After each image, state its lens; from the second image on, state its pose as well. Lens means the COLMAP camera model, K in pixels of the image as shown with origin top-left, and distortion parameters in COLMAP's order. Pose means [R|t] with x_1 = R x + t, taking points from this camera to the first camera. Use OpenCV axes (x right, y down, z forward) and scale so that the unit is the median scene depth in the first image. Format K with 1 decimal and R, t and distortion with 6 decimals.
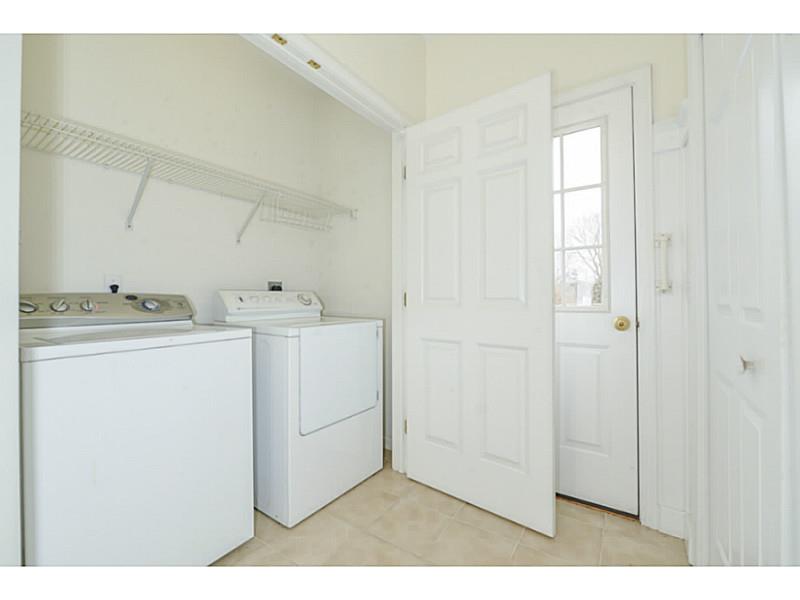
lens RADIAL K [[353.4, 0, 399.2], [0, 353.4, 293.0], [0, 0, 1]] dist [-0.000539, -0.000045]
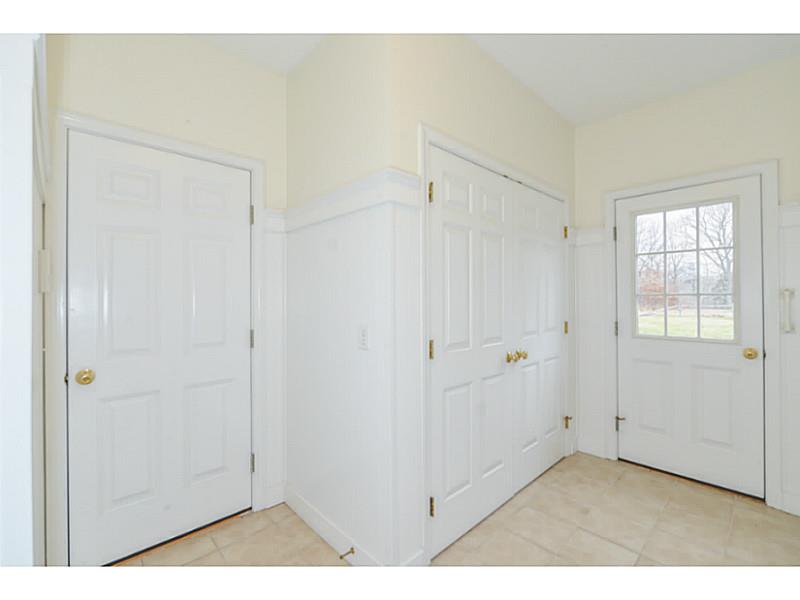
lens RADIAL K [[365.2, 0, 400.5], [0, 365.2, 295.4], [0, 0, 1]] dist [0.001955, 0.000120]
pose [[0.978026, -0.003264, -0.208459, -0.367706], [0.005956, 0.999907, 0.012288, -0.157446], [0.208400, -0.013259, 0.977954, -0.614239]]
